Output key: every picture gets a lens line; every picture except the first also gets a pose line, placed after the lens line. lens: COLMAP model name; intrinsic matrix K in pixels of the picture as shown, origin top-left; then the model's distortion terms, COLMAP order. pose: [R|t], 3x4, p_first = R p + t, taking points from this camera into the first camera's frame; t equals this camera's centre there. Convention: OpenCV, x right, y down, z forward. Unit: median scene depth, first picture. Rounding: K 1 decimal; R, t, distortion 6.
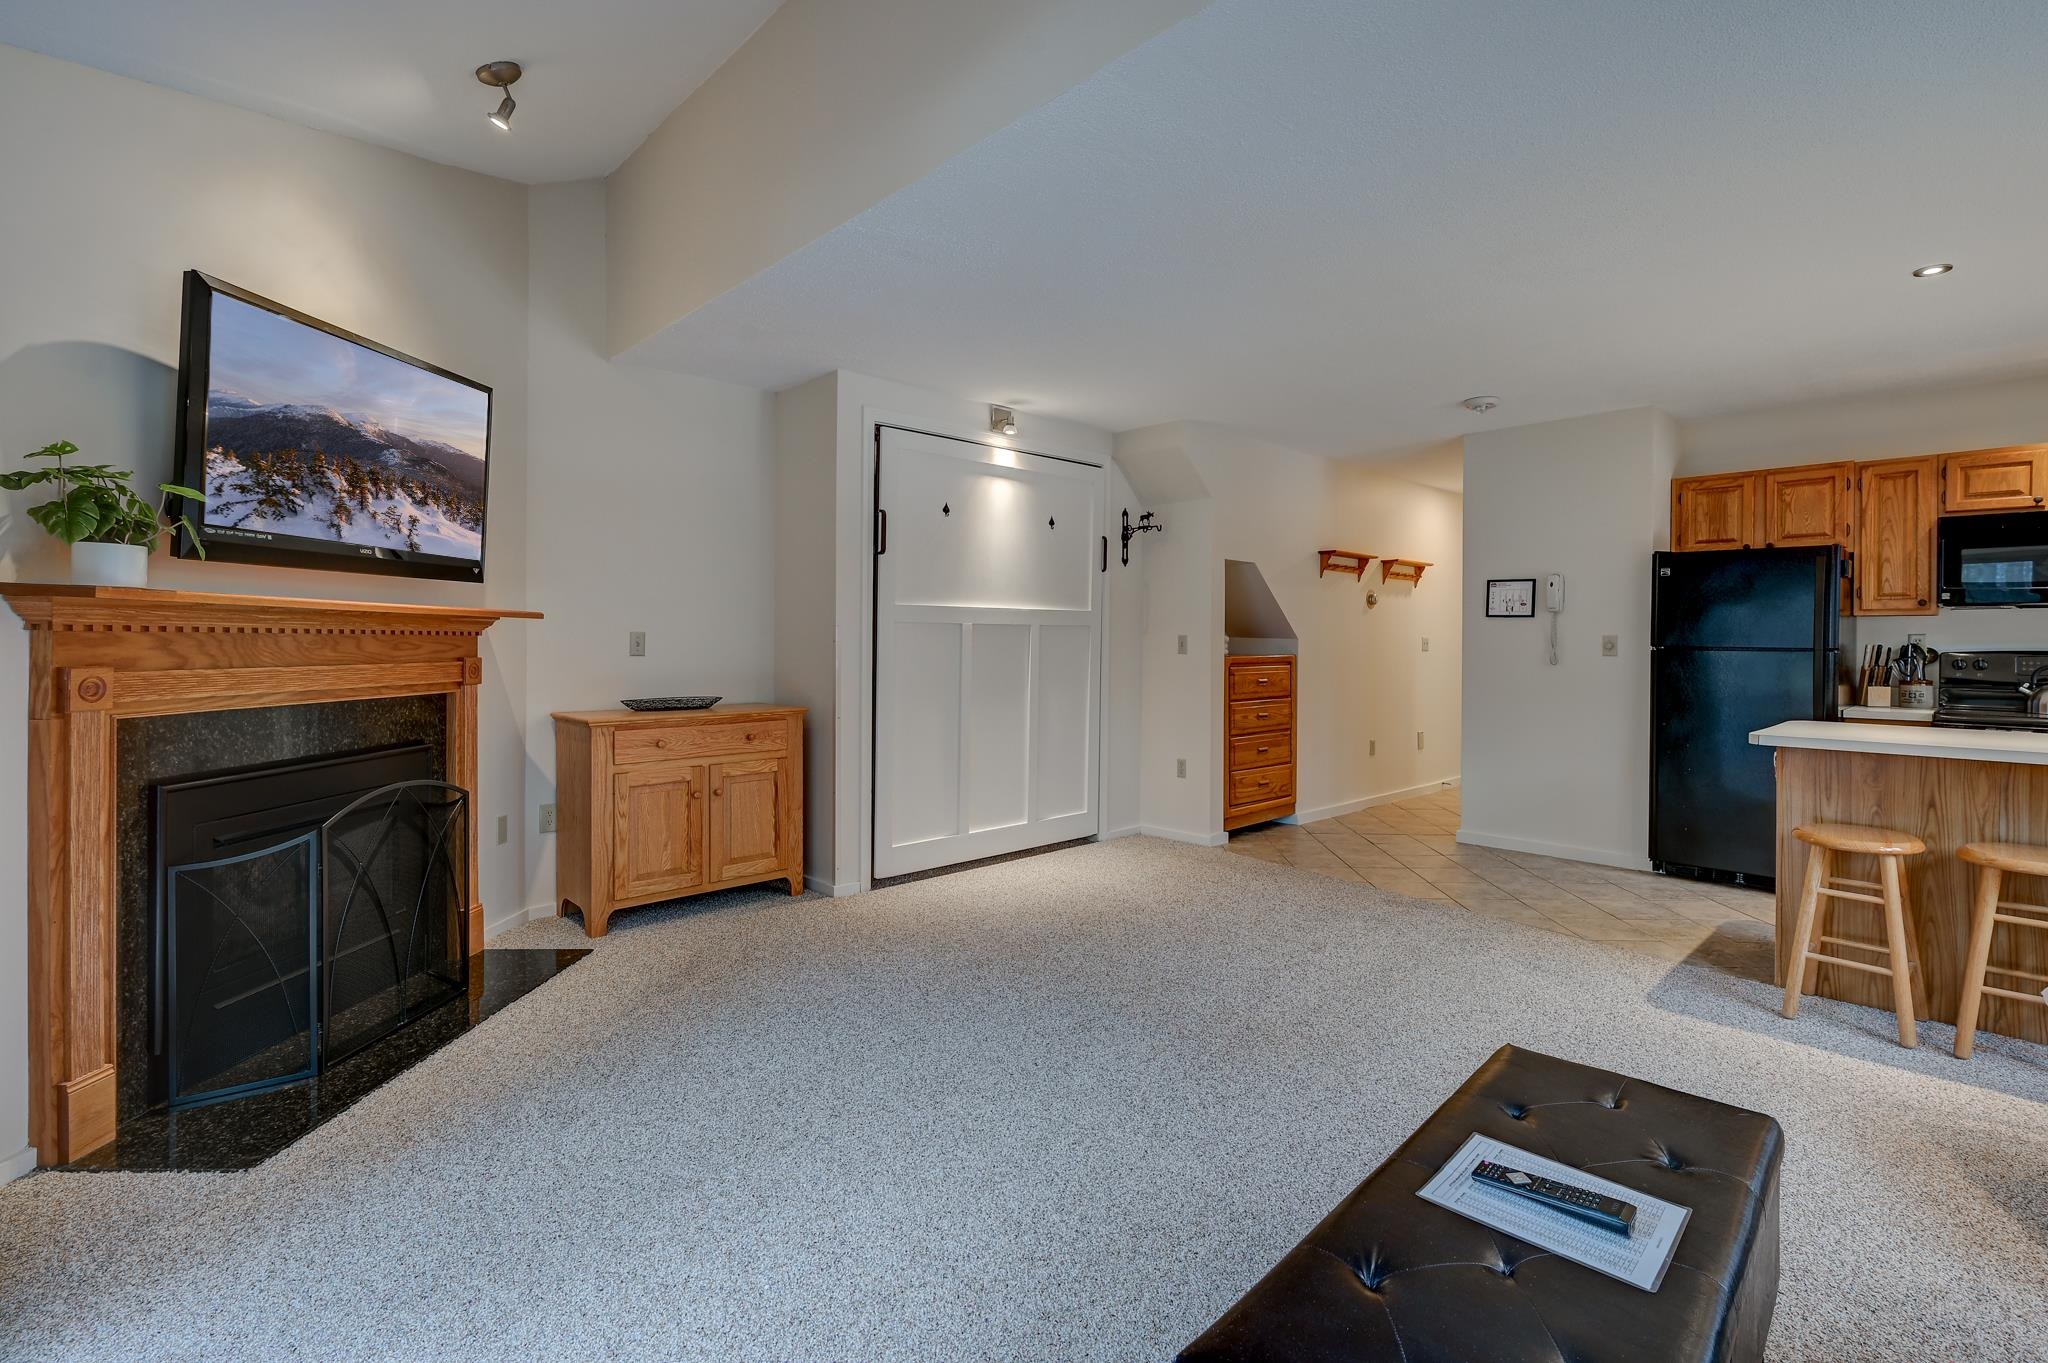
lens RADIAL K [[935.5, 0, 1066.6], [0, 935.5, 645.8], [0, 0, 1]] dist [-0.000186, 0.000553]
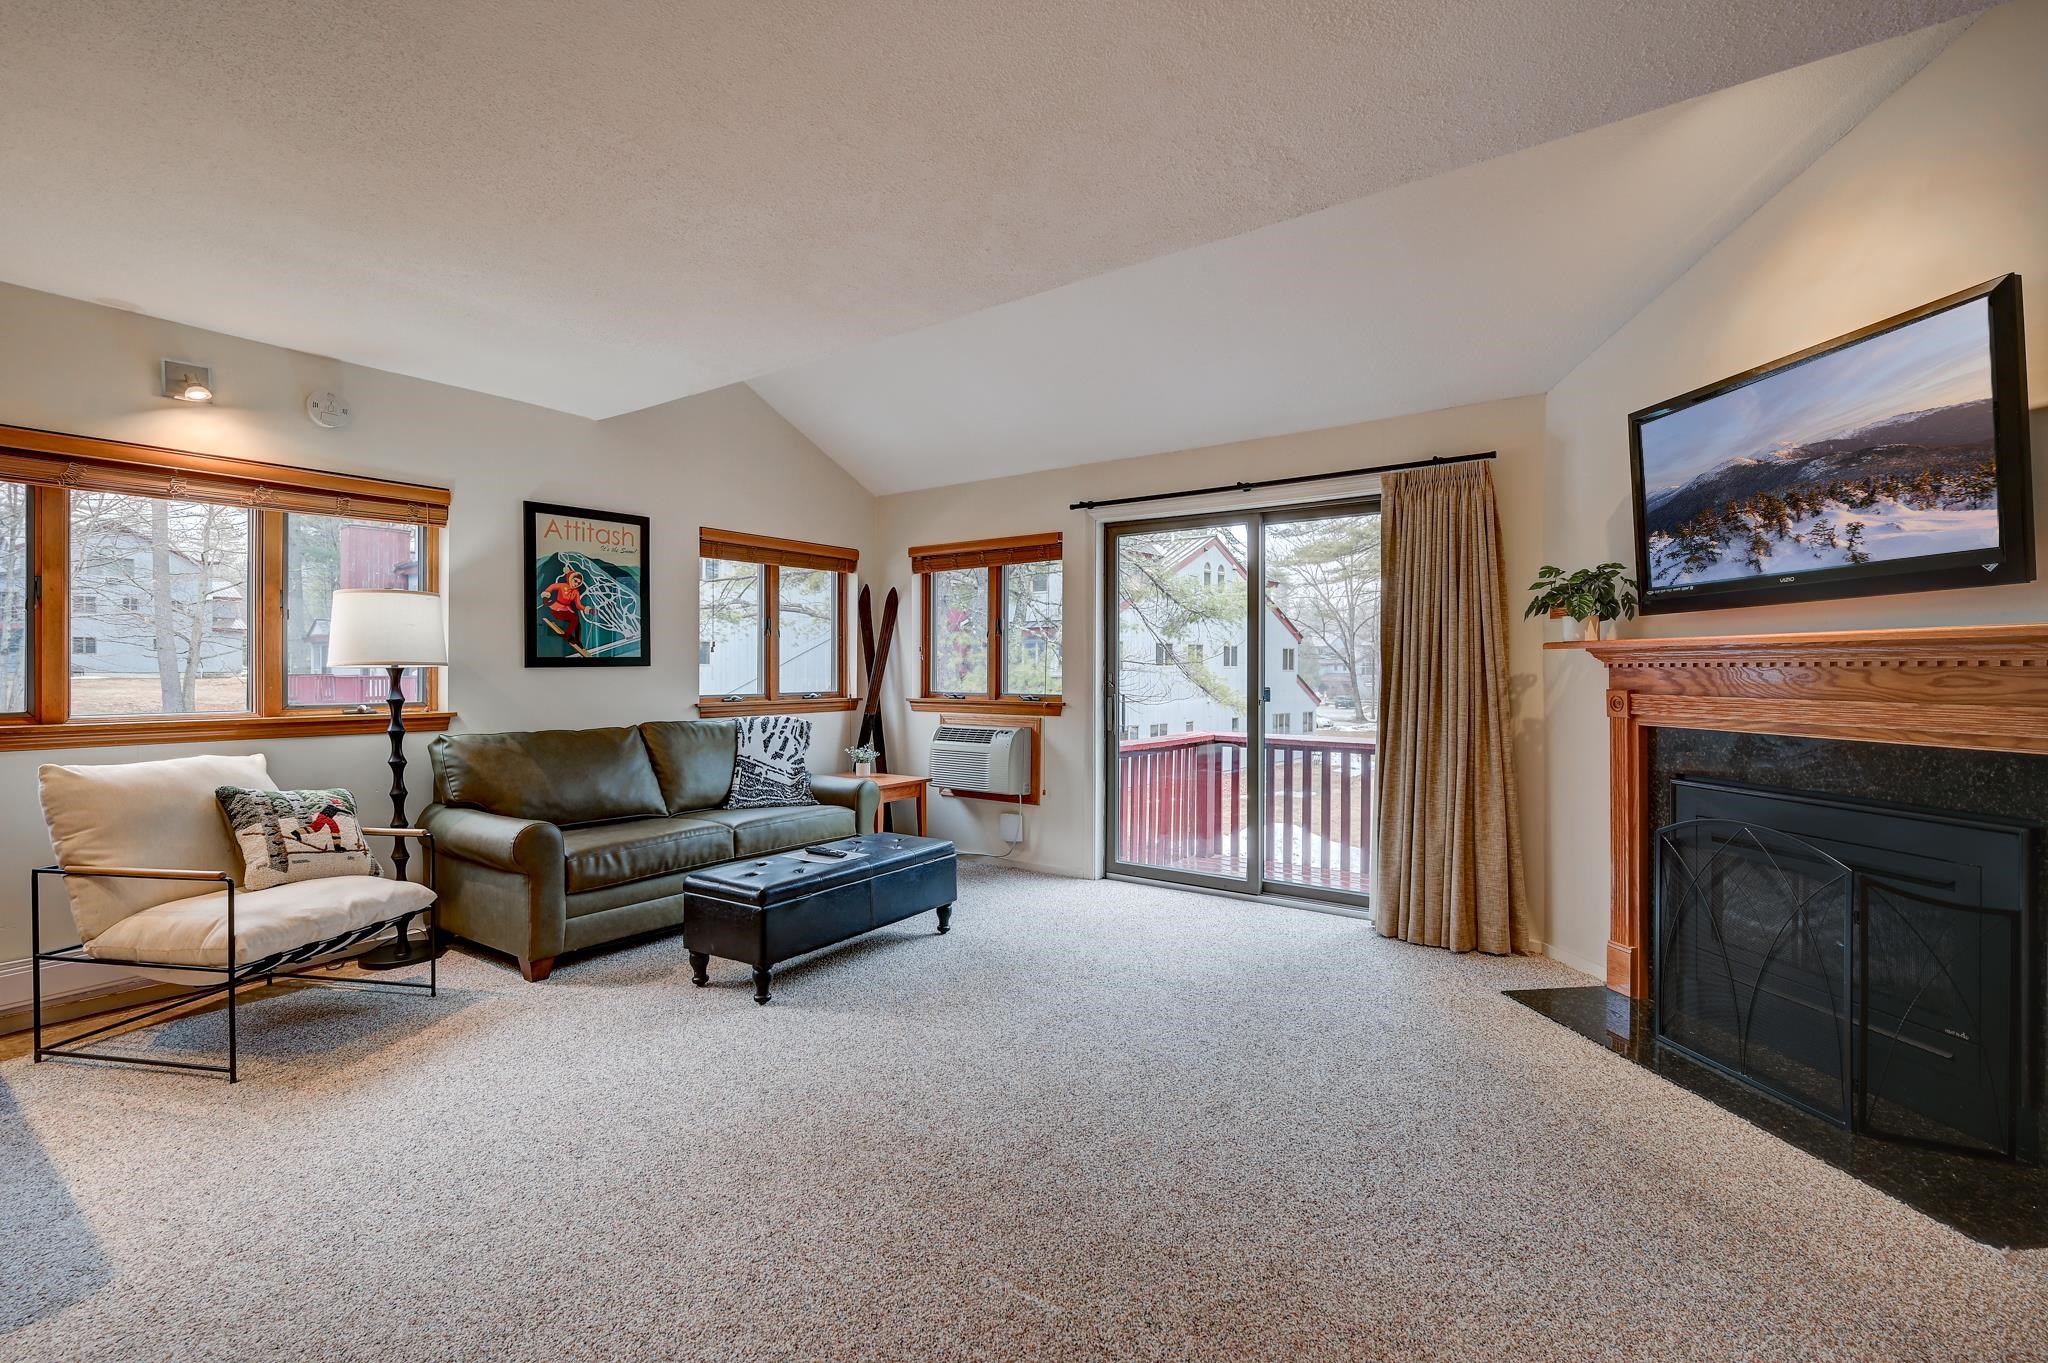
lens RADIAL K [[906.2, 0, 1027.2], [0, 906.2, 672.4], [0, 0, 1]] dist [0.000063, 0.000323]
pose [[-0.985921, -0.006160, -0.167096, 0.111751], [-0.007179, 0.999959, 0.005495, -0.004820], [0.167056, 0.006617, -0.985925, 1.201354]]
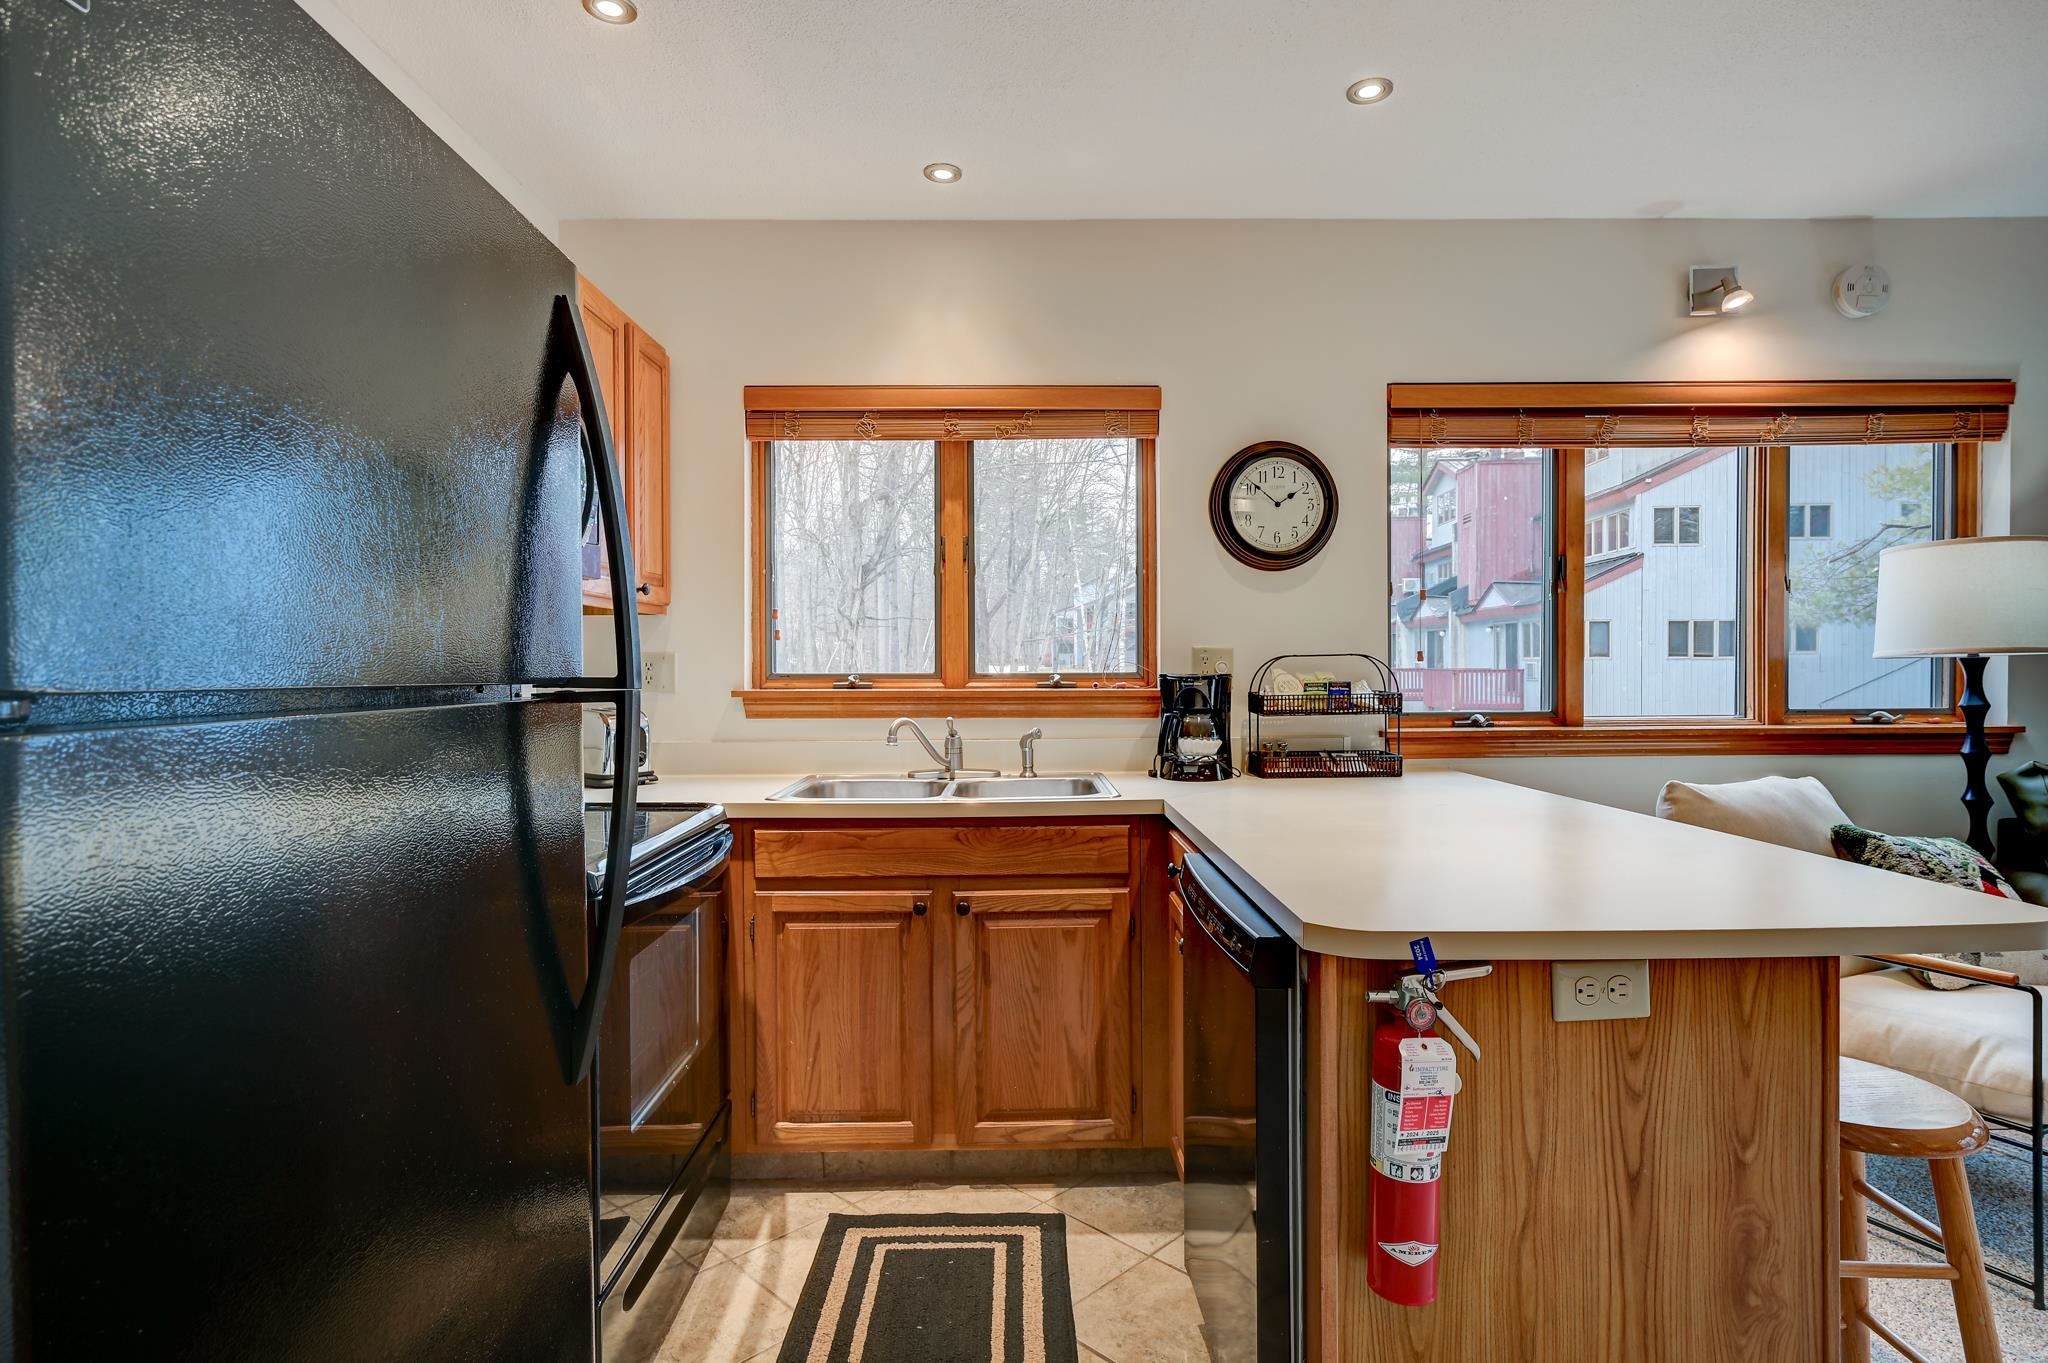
lens RADIAL K [[1039.2, 0, 1026.4], [0, 1039.2, 671.6], [0, 0, 1]] dist [-0.000086, 0.000104]
pose [[-0.721203, -0.006071, 0.692697, 0.544592], [0.005316, 0.999884, 0.014298, -0.003667], [-0.692703, 0.013994, -0.721087, 1.131330]]
